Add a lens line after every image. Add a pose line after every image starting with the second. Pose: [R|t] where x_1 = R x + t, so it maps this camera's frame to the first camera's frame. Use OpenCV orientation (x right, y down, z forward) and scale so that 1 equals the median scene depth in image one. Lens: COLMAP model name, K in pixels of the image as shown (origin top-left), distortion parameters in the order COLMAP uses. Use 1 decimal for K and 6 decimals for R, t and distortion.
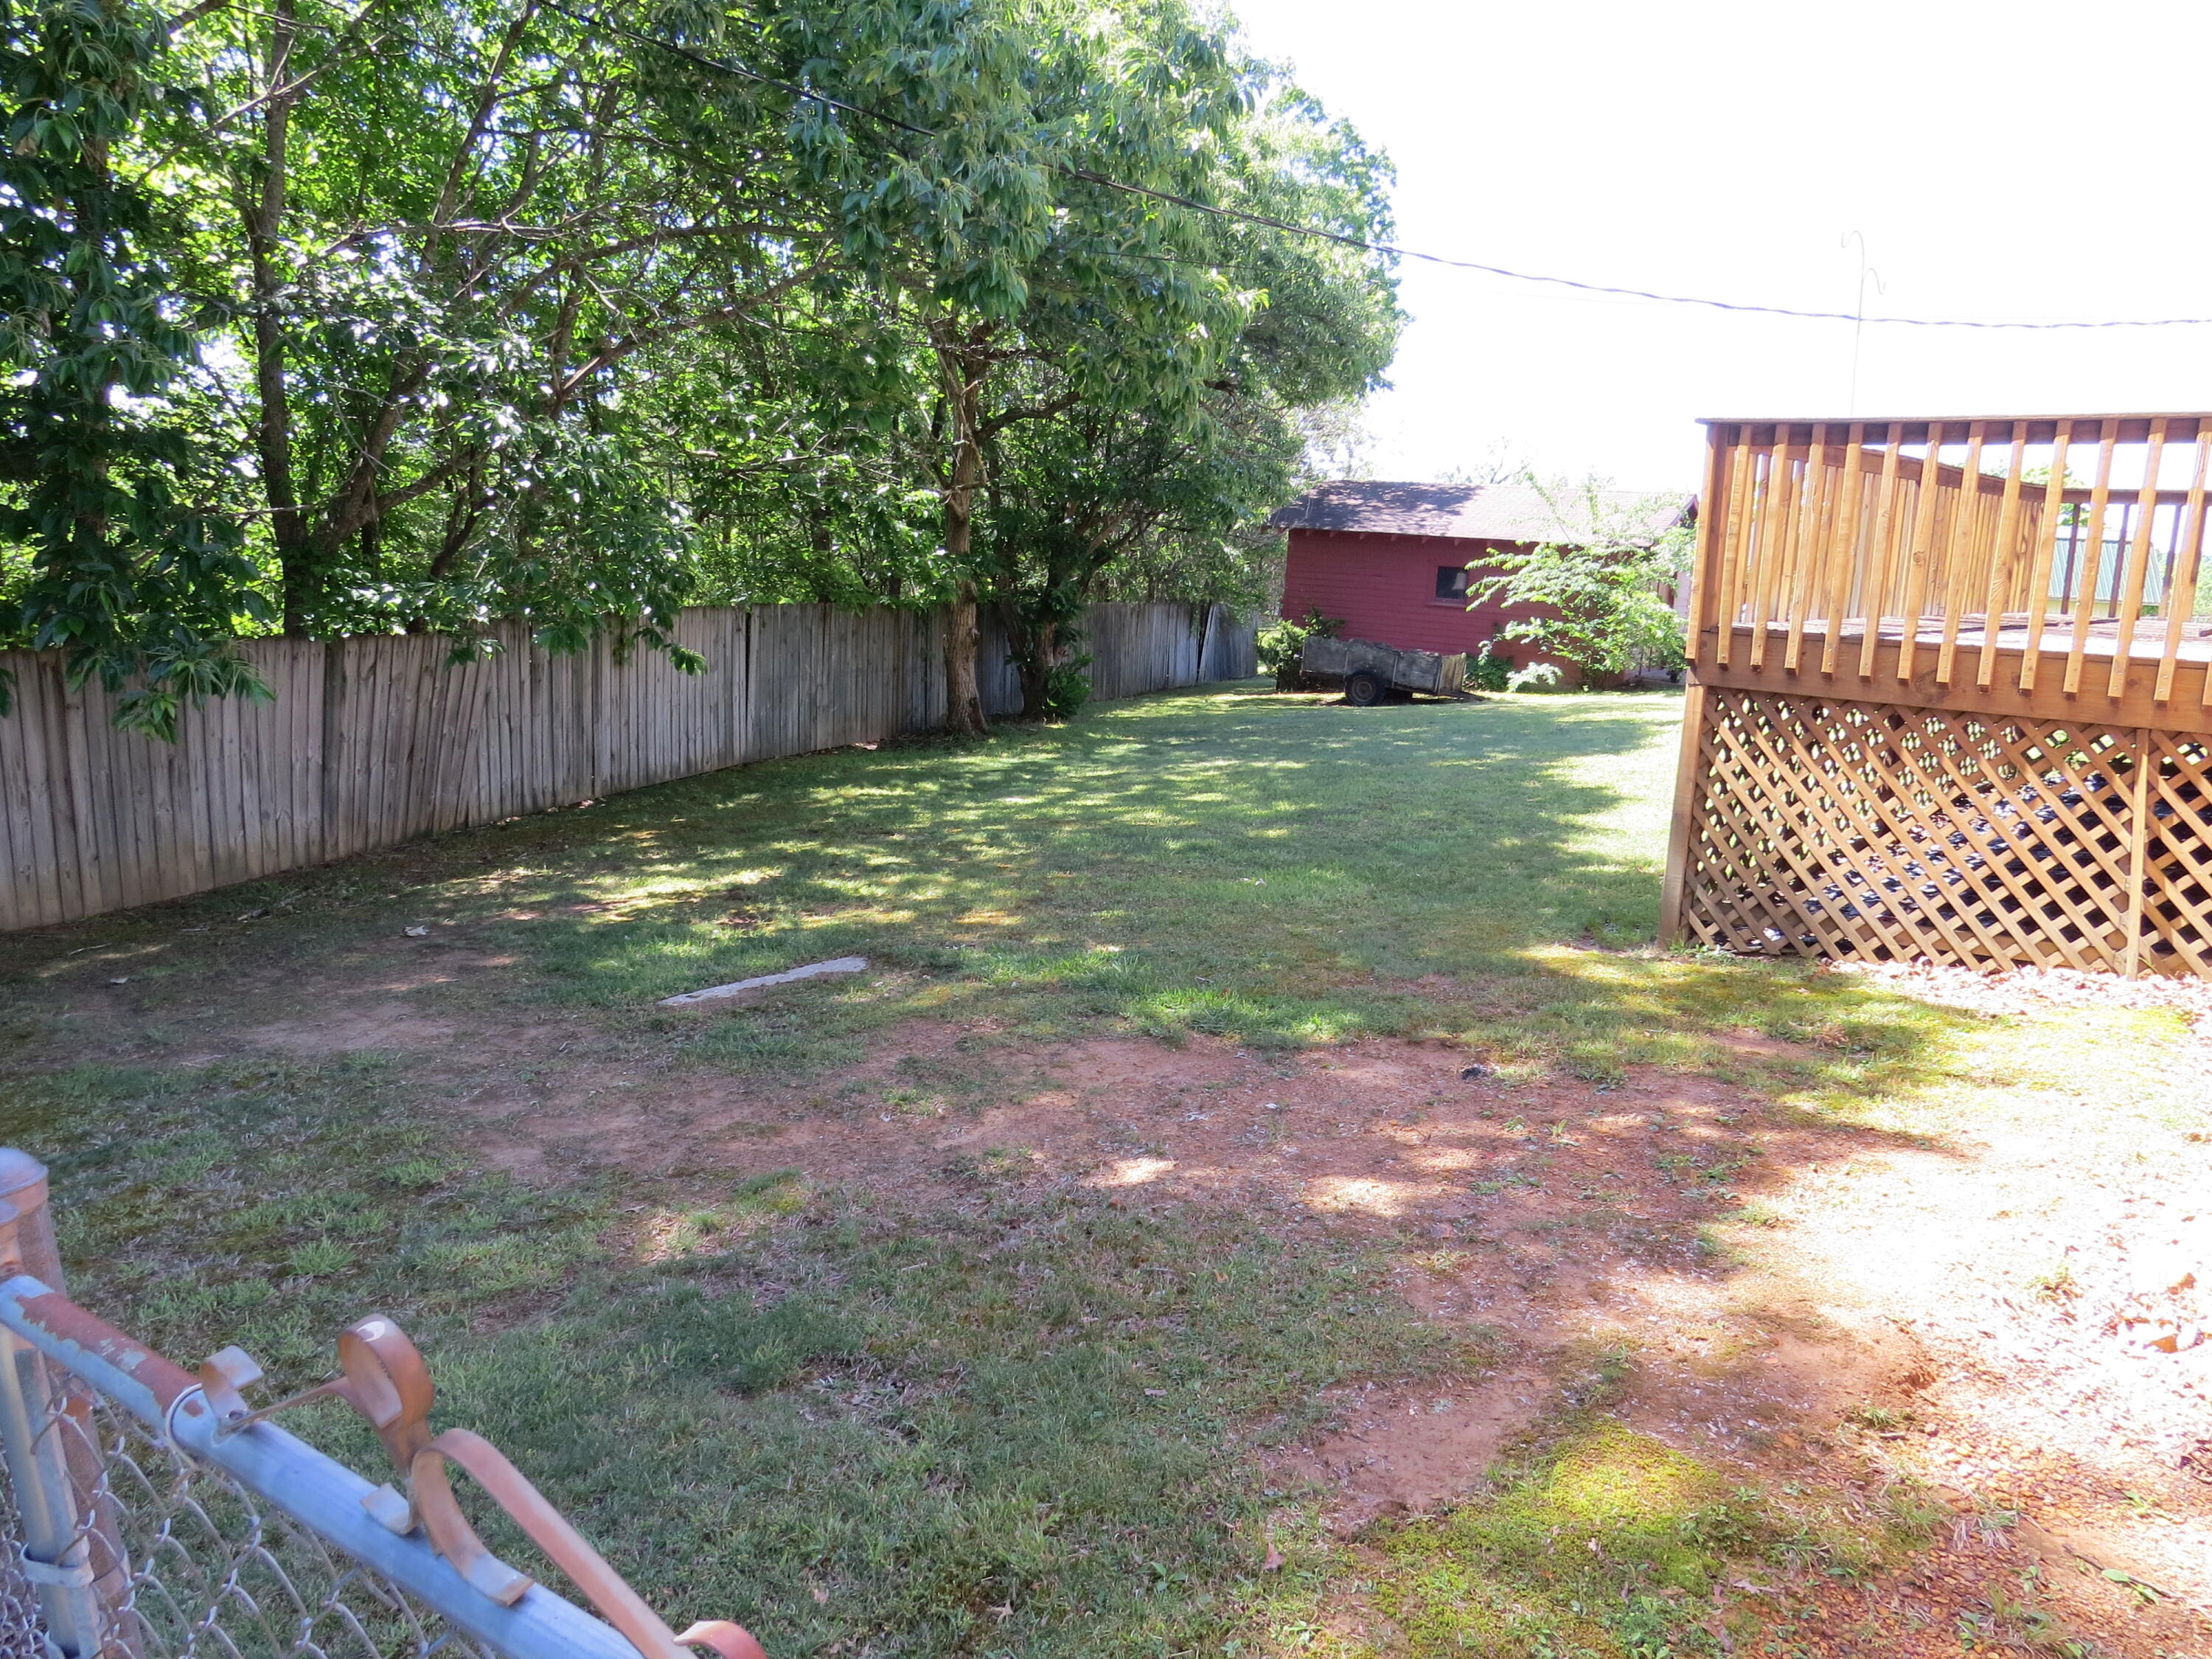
lens RADIAL K [[1607.6, 0, 1109.4], [0, 1607.6, 819.6], [0, 0, 1]] dist [-0.004850, 0.005025]
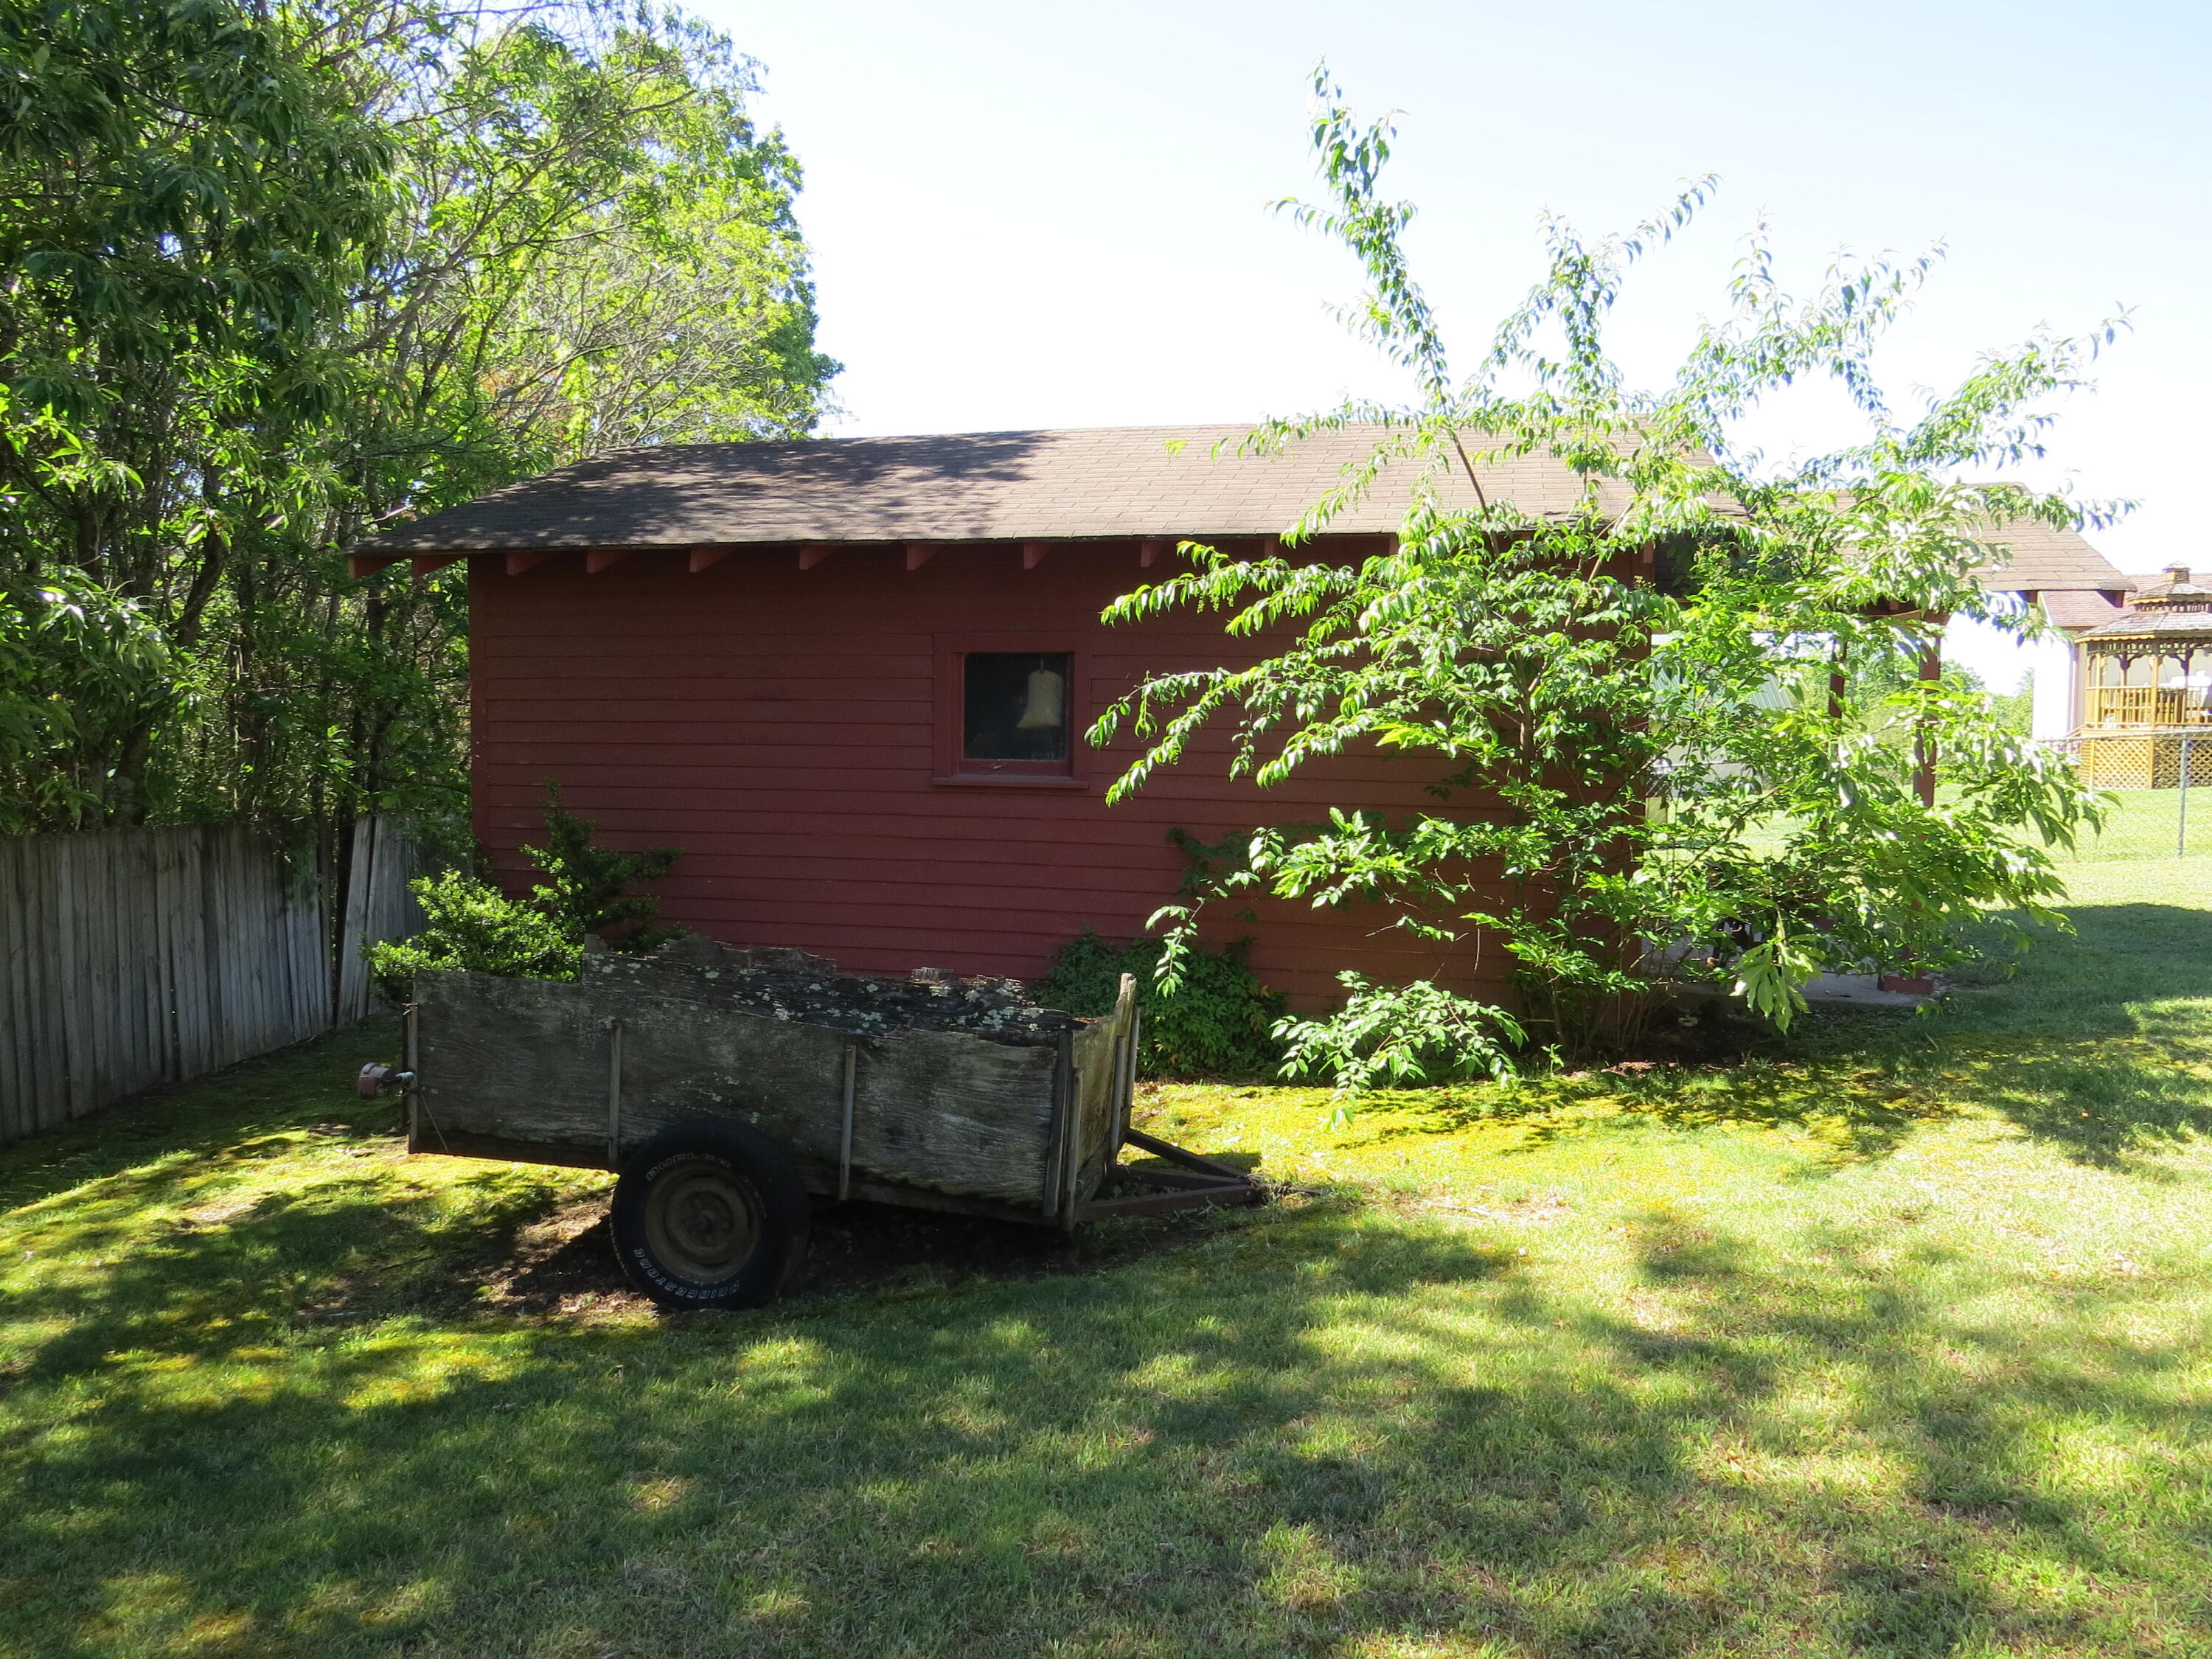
lens RADIAL K [[1607.6, 0, 1109.4], [0, 1607.6, 819.6], [0, 0, 1]] dist [-0.004850, 0.005025]
pose [[0.944049, -0.069264, 0.322449, 0.138406], [0.102605, 0.990861, -0.087558, -0.103783], [-0.313437, 0.115744, 0.942529, 0.750657]]
